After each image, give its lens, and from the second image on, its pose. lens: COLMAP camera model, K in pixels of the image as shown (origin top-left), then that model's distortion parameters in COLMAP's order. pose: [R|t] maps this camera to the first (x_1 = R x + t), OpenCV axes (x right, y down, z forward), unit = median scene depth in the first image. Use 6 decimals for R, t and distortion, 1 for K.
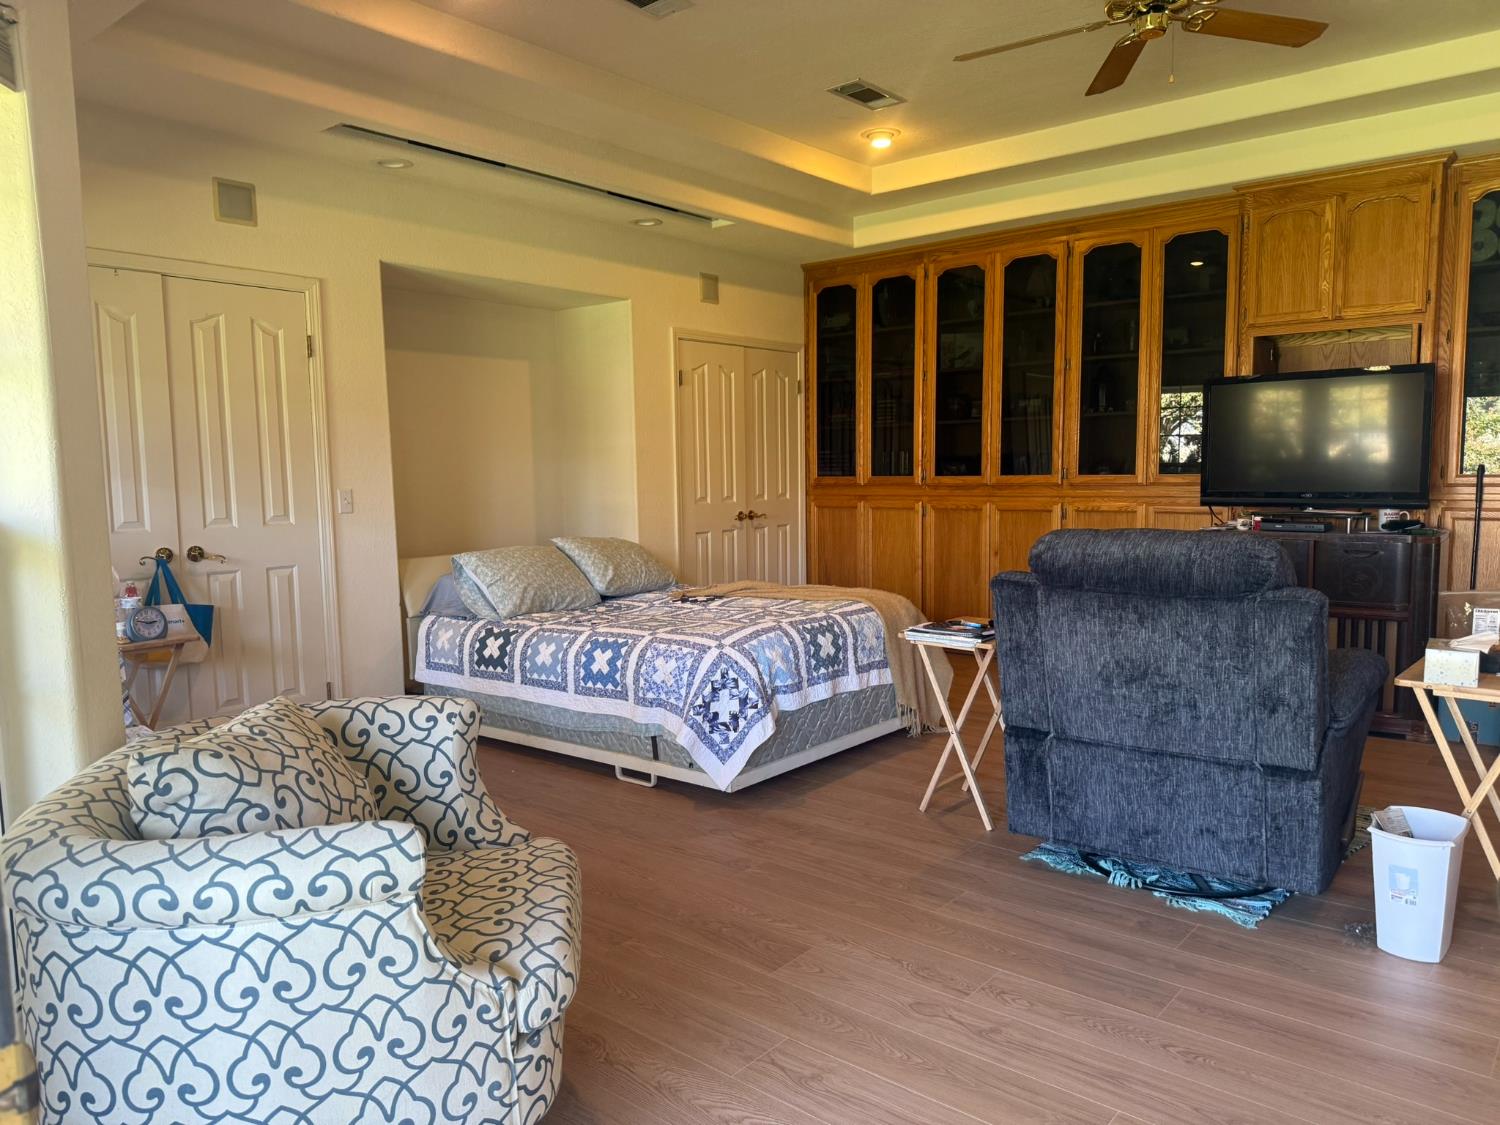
lens RADIAL K [[1061.9, 0, 751.2], [0, 1061.9, 572.5], [0, 0, 1]] dist [0.148935, -0.189685]
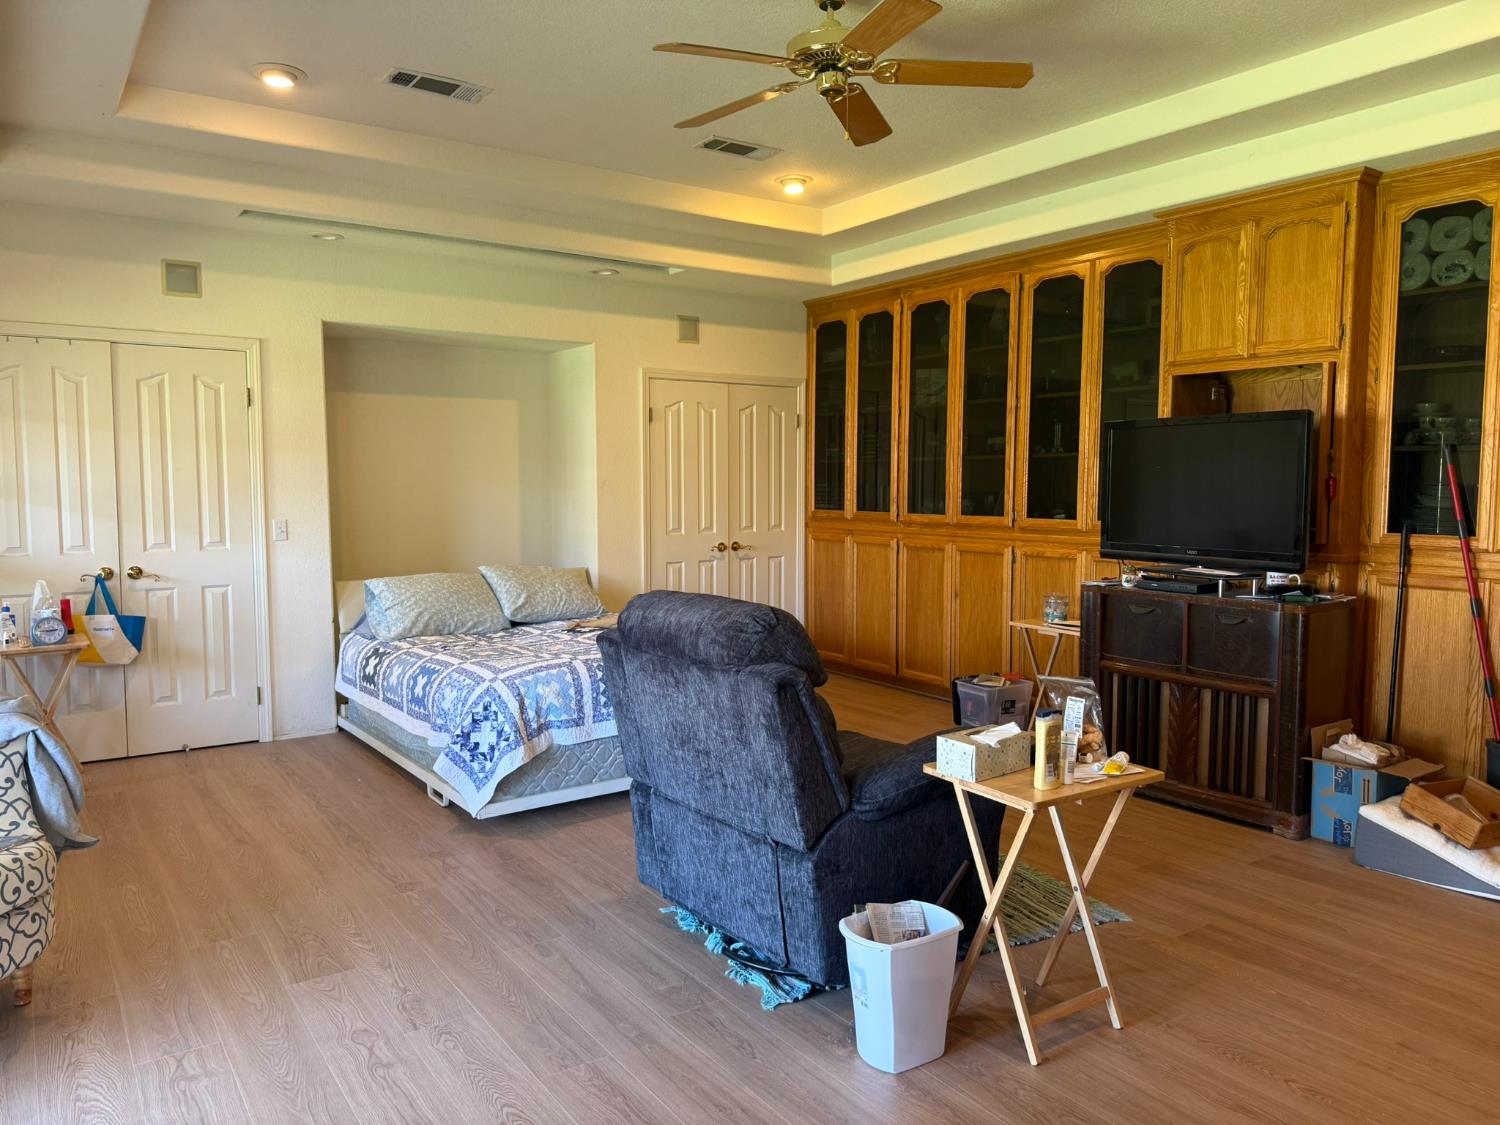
lens RADIAL K [[1057.1, 0, 750.0], [0, 1057.1, 562.5], [0, 0, 1]] dist [0.182583, -0.287749]
pose [[0.961846, 0.035510, -0.271277, 0.400213], [-0.040720, 0.999078, -0.013597, -0.034697], [0.270544, 0.024124, 0.962405, 0.030848]]
